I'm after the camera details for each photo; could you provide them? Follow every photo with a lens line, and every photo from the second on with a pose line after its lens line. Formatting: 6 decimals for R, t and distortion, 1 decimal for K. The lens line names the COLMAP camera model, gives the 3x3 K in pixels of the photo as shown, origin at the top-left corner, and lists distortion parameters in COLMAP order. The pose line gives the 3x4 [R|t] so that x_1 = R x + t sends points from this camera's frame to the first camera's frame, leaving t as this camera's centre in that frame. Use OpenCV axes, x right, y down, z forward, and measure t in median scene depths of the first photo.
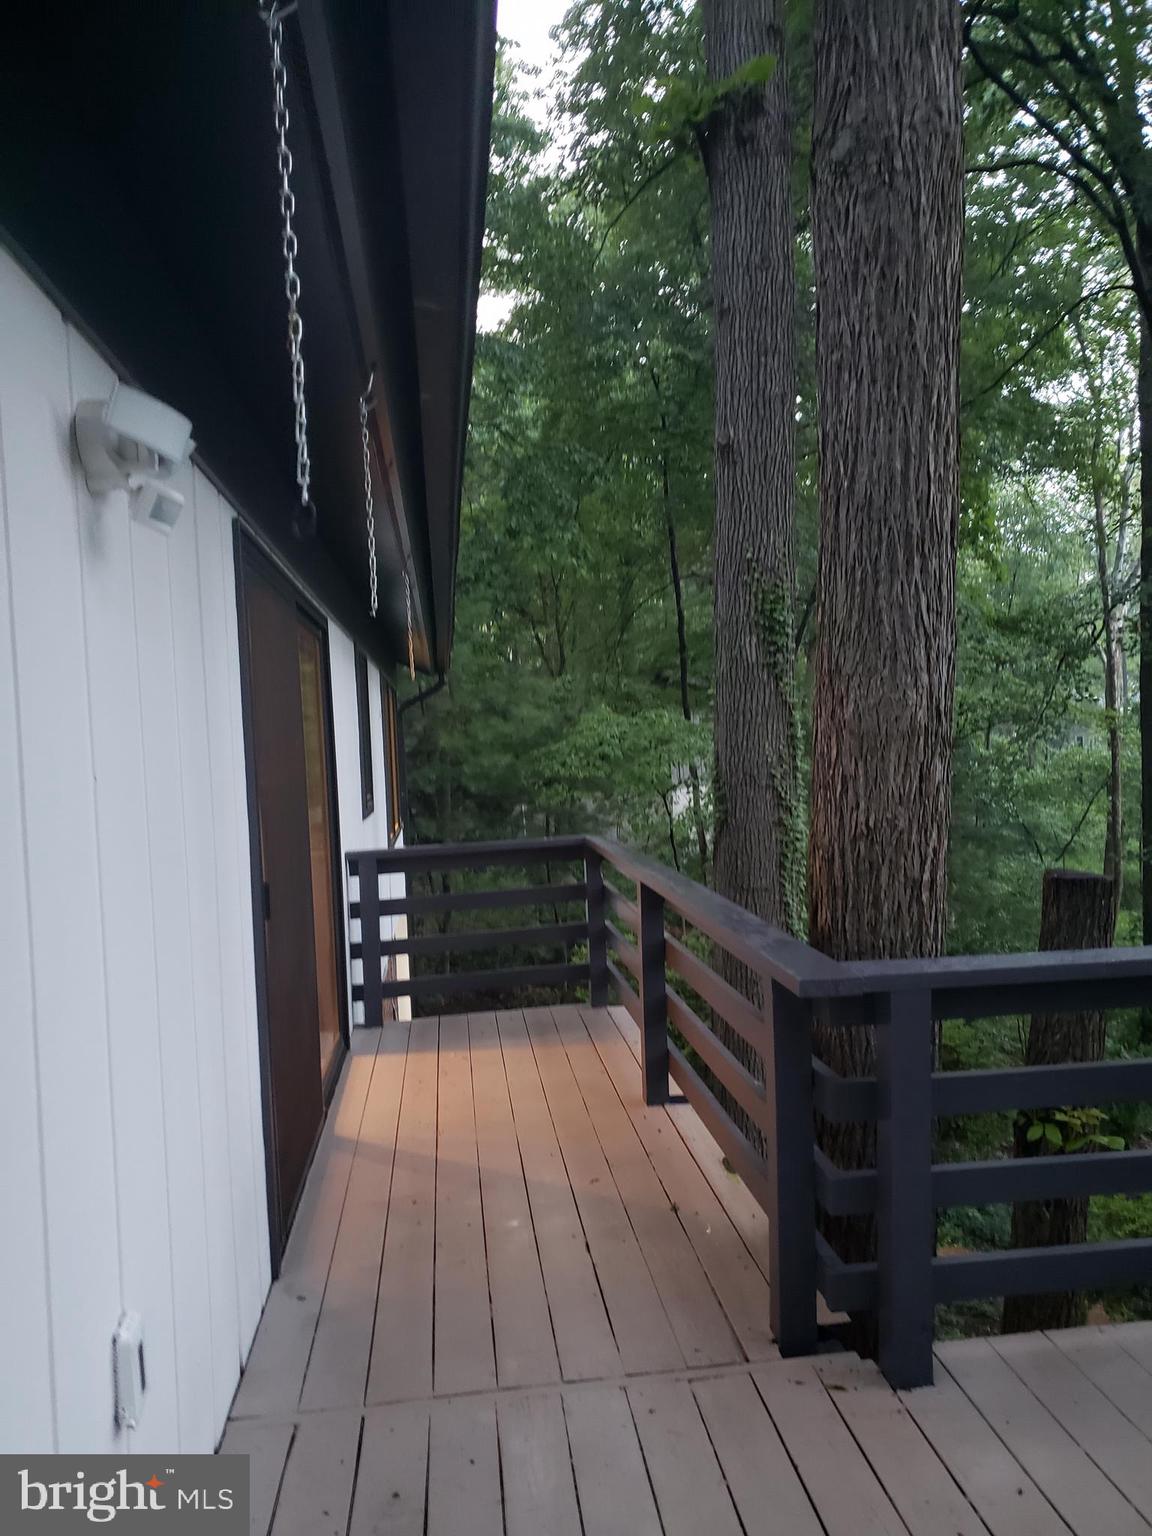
lens RADIAL K [[1150.4, 0, 579.6], [0, 1150.4, 773.8], [0, 0, 1]] dist [0.037364, -0.041384]
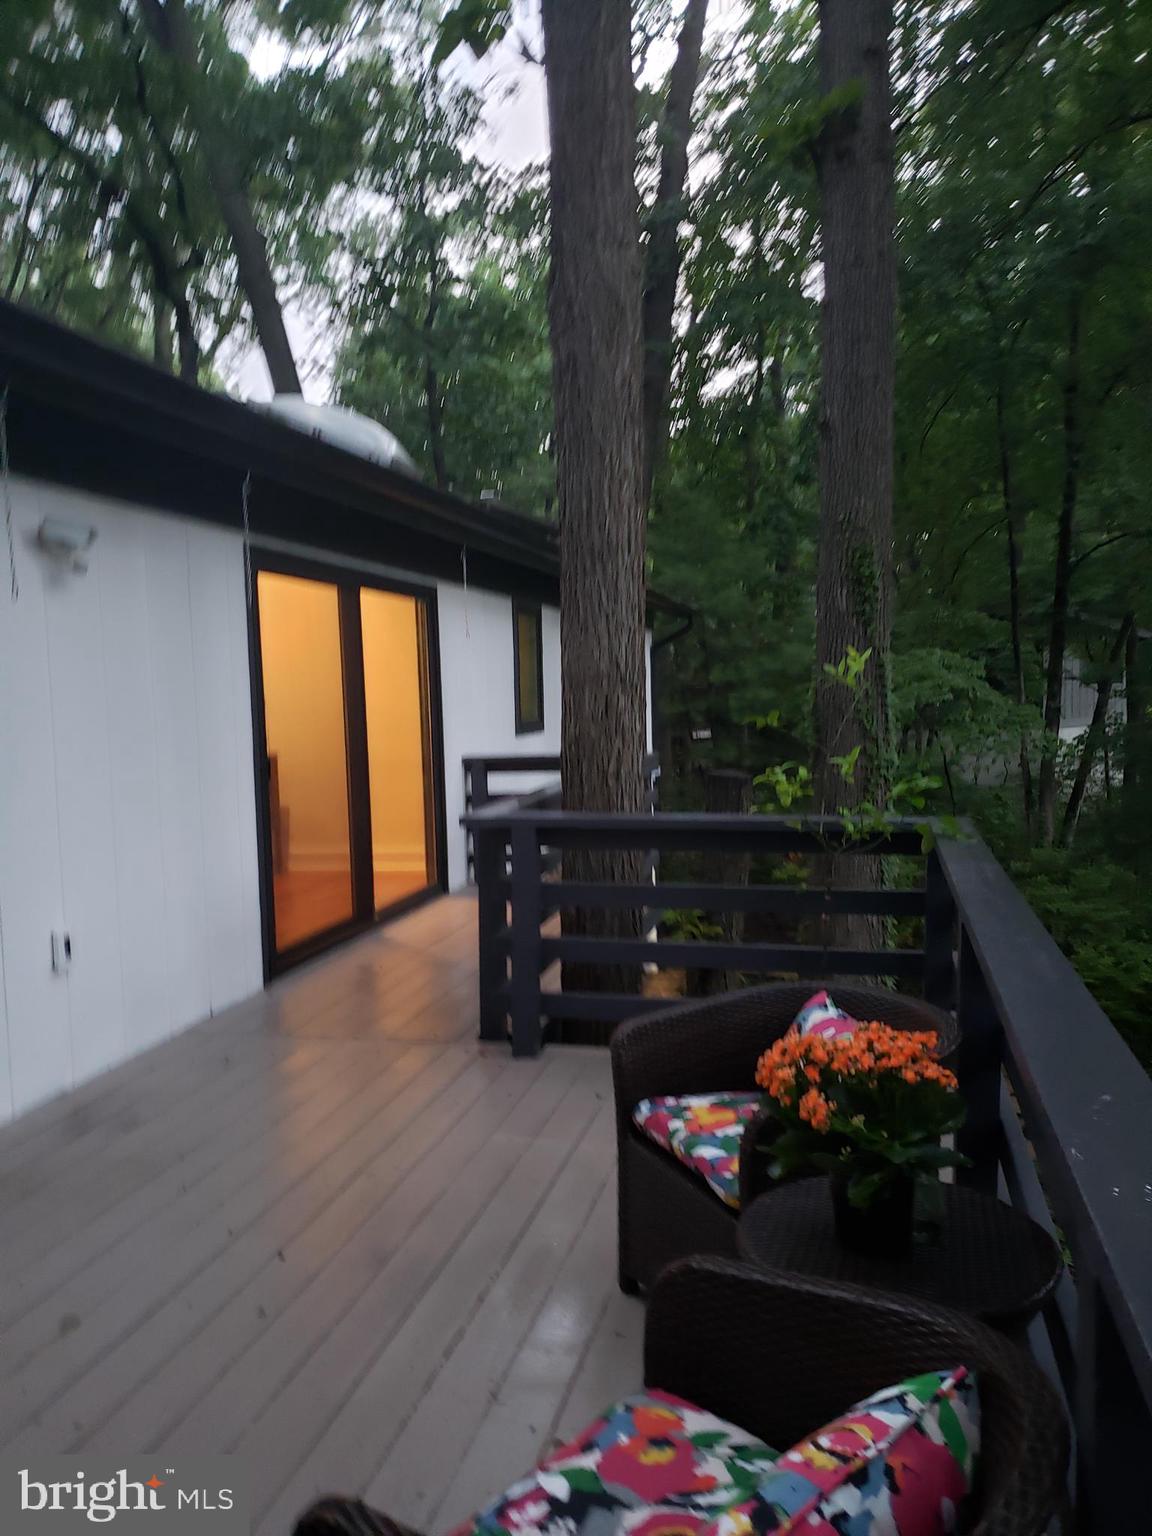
lens RADIAL K [[1141.5, 0, 600.3], [0, 1141.5, 770.9], [0, 0, 1]] dist [0.035020, -0.074532]
pose [[0.946032, 0.040597, -0.321521, 0.302520], [-0.022443, 0.997948, 0.059971, -0.000258], [0.323295, -0.049519, 0.945002, -0.177381]]
